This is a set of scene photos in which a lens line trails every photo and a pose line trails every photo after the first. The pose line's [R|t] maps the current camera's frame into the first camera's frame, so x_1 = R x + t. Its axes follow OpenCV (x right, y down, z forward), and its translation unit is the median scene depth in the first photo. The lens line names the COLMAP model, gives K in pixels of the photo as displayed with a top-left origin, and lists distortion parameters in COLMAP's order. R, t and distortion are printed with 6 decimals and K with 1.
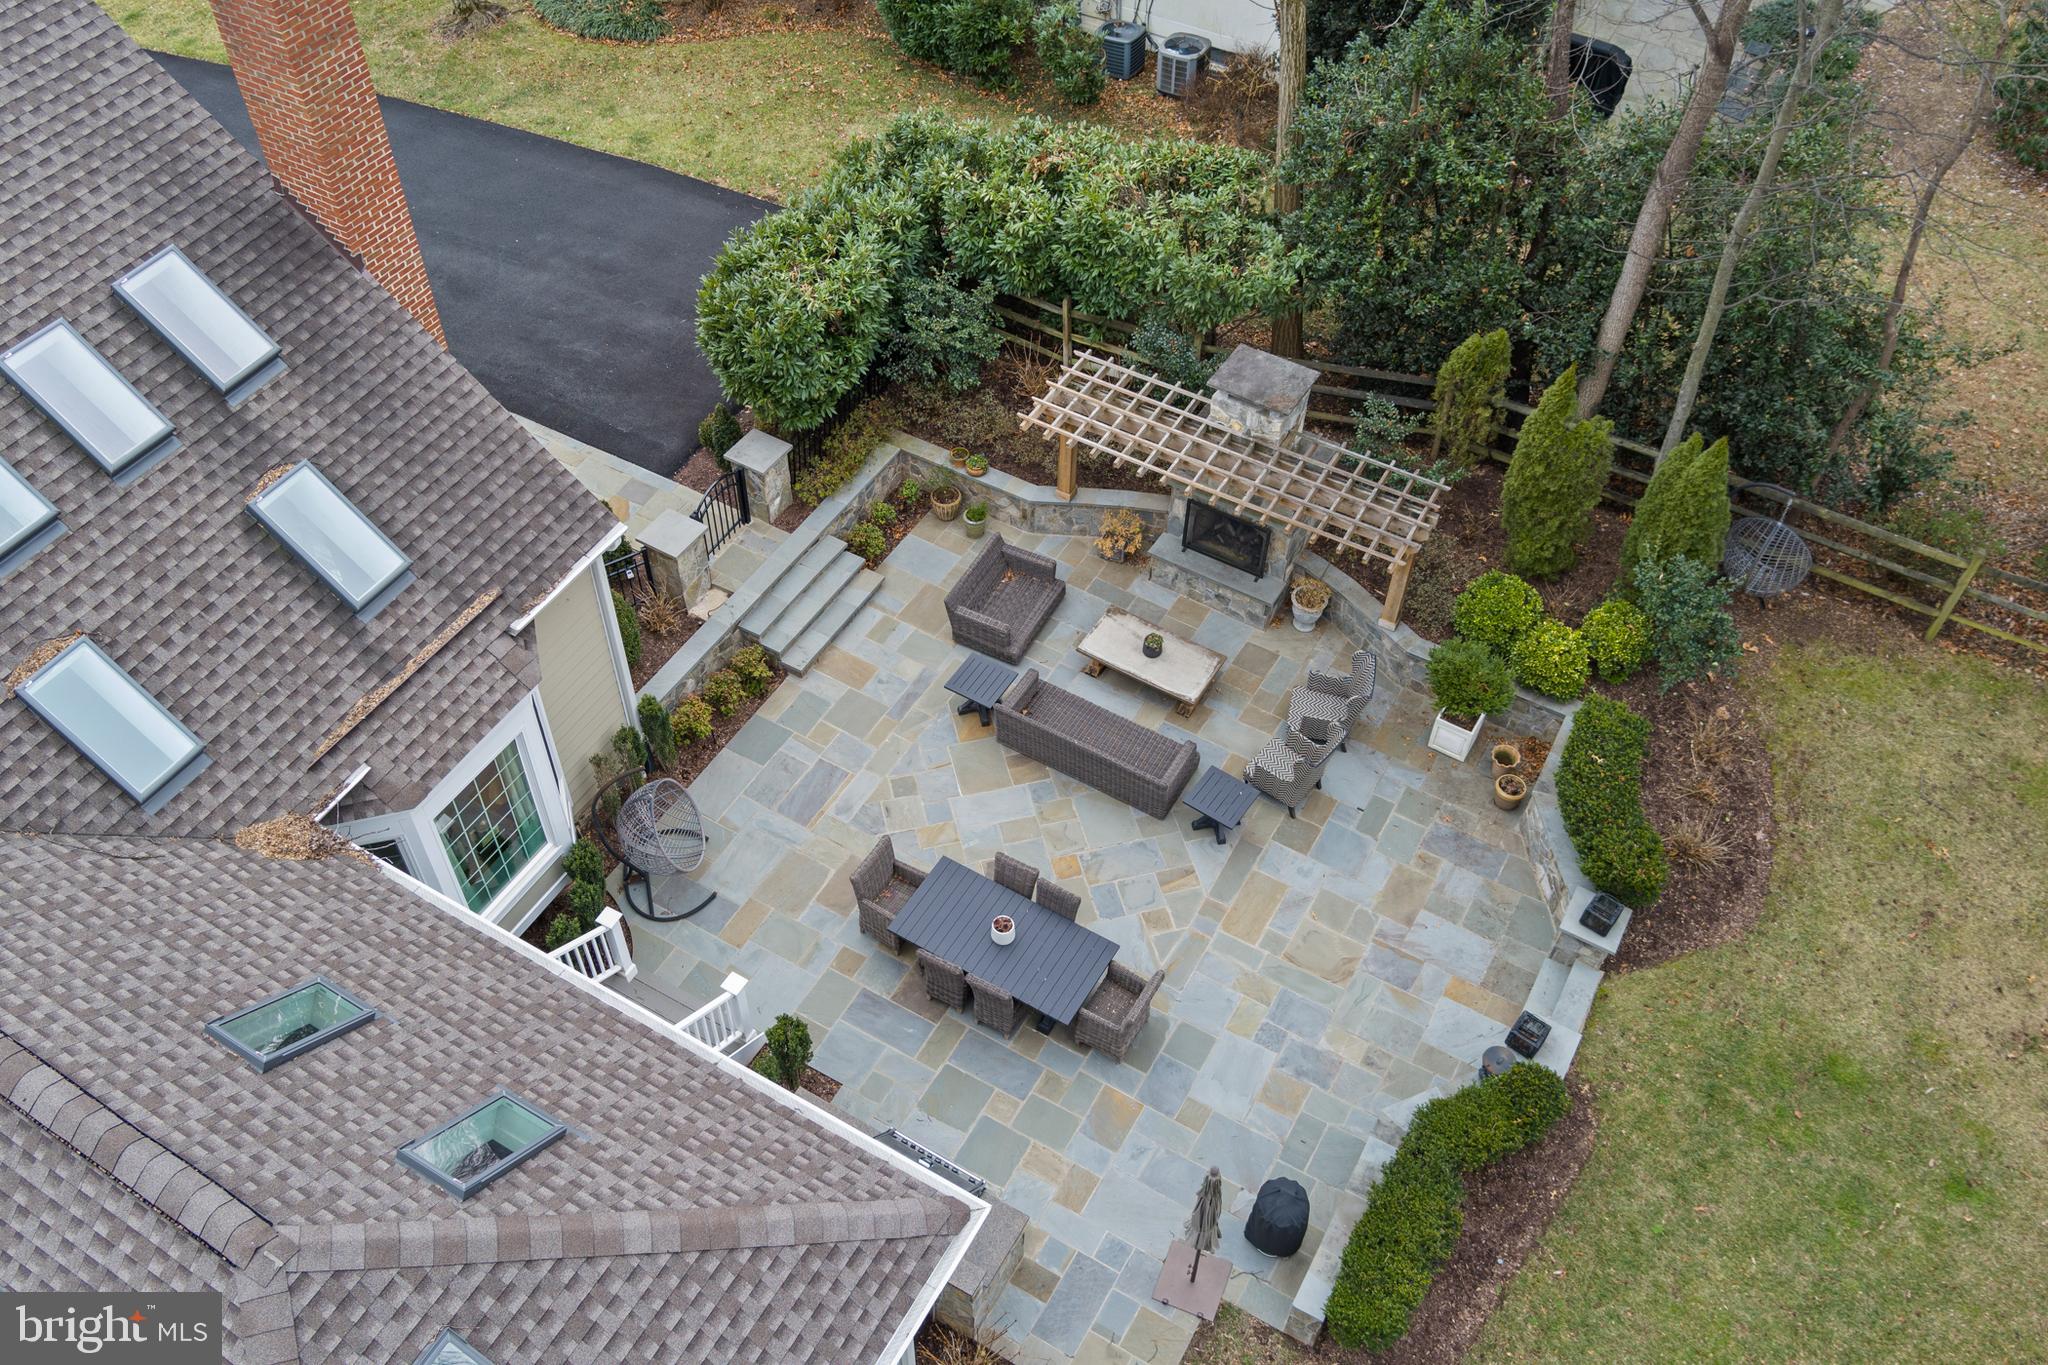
lens RADIAL K [[1651.6, 0, 1032.1], [0, 1651.6, 676.9], [0, 0, 1]] dist [-0.089193, 0.044377]
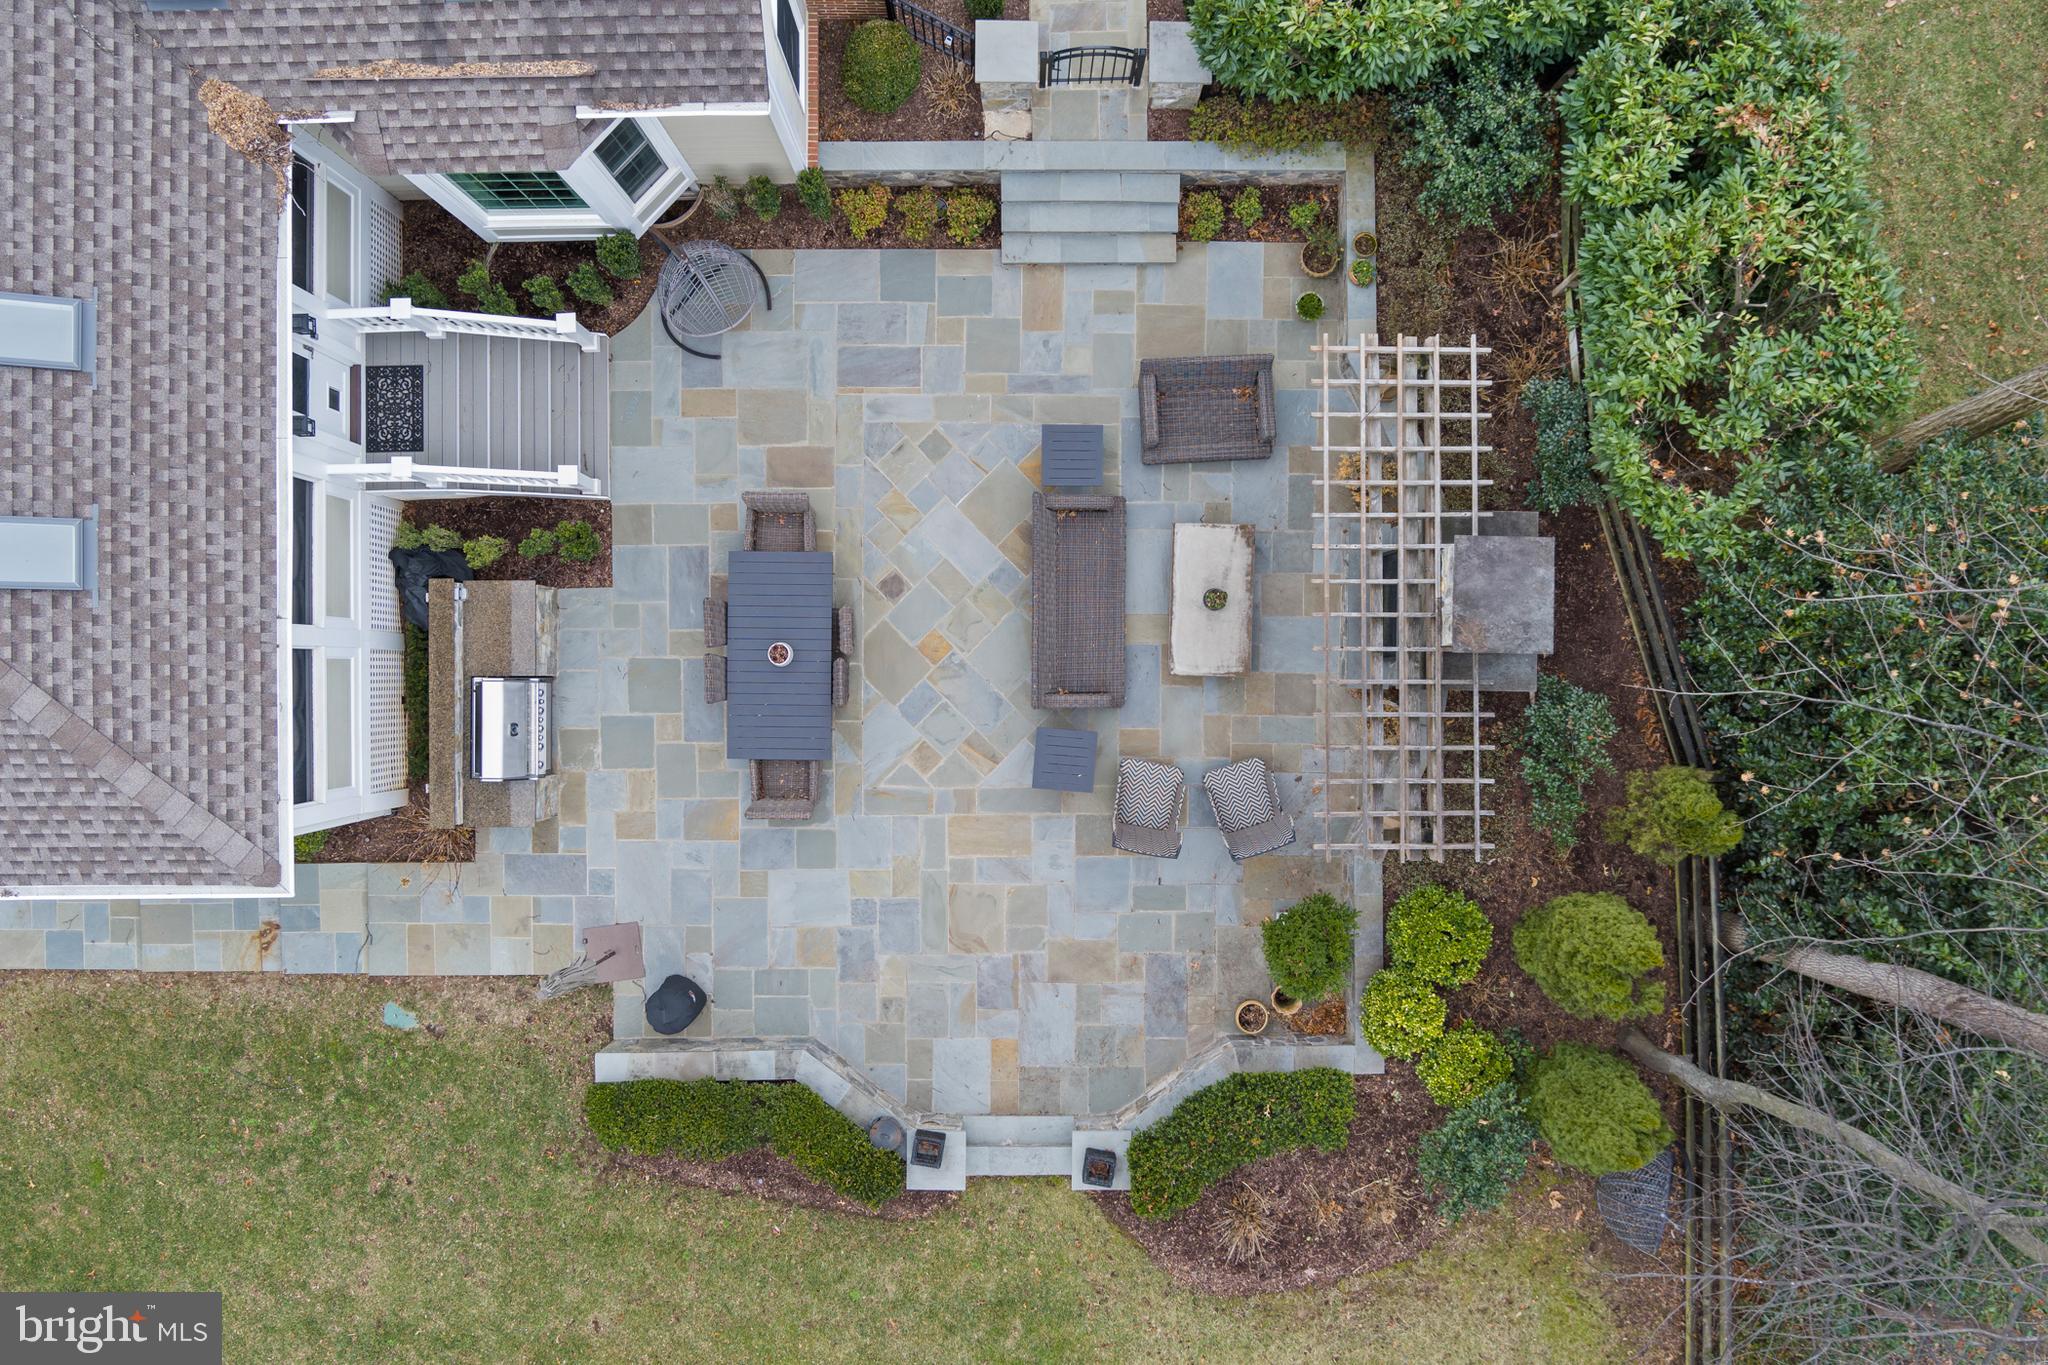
lens RADIAL K [[1651.6, 0, 1032.1], [0, 1651.6, 676.9], [0, 0, 1]] dist [-0.089193, 0.044377]
pose [[0.501716, 0.864957, -0.011398, 0.081329], [-0.654688, 0.388296, 0.648545, -0.579147], [0.565389, -0.317923, 0.761091, 0.311537]]
